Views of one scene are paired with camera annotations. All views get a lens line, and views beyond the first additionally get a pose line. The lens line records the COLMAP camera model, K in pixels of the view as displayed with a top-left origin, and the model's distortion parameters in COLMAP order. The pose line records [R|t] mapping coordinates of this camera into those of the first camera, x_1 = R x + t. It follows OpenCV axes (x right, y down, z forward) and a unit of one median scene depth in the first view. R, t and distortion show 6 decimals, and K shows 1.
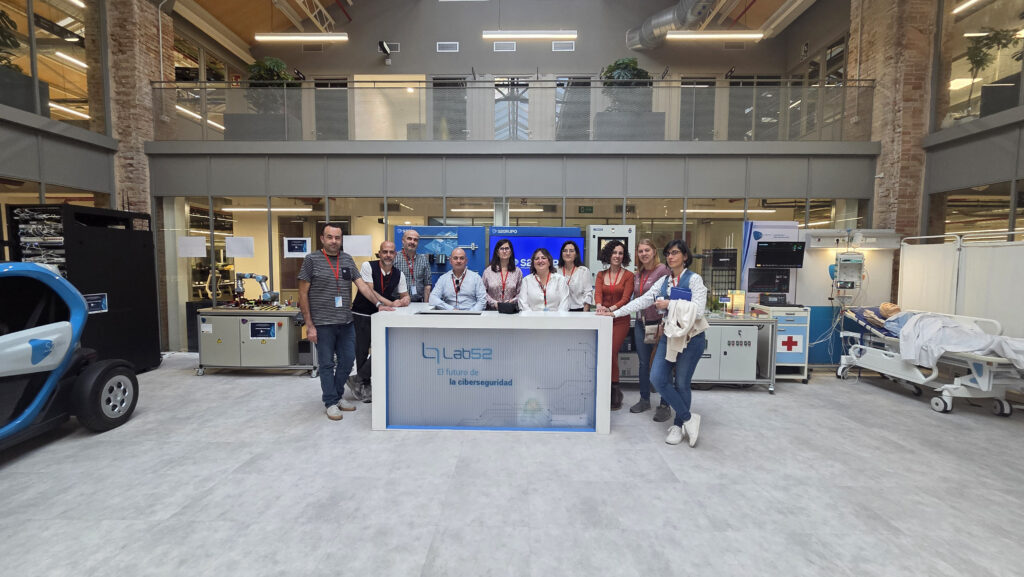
lens RADIAL K [[409.9, 0, 503.1], [0, 409.9, 289.6], [0, 0, 1]] dist [-0.000024, -0.000014]
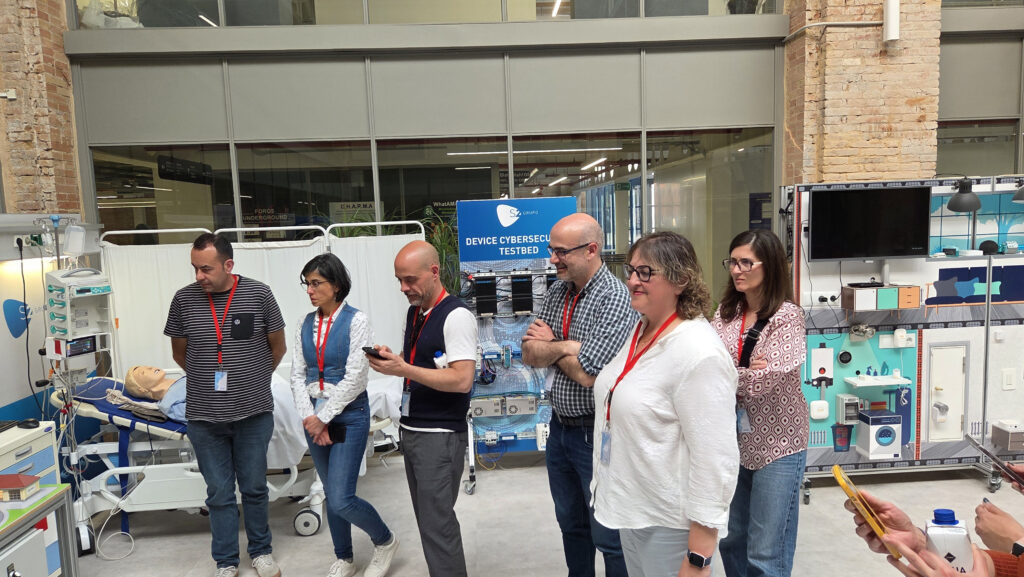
lens RADIAL K [[724.7, 0, 512.8], [0, 724.7, 292.4], [0, 0, 1]] dist [0.025161, 0.002883]
pose [[-0.096955, -0.106392, 0.989586, 0.037919], [0.111030, 0.986908, 0.116982, -0.107253], [-0.989076, 0.121215, -0.083873, 0.617873]]
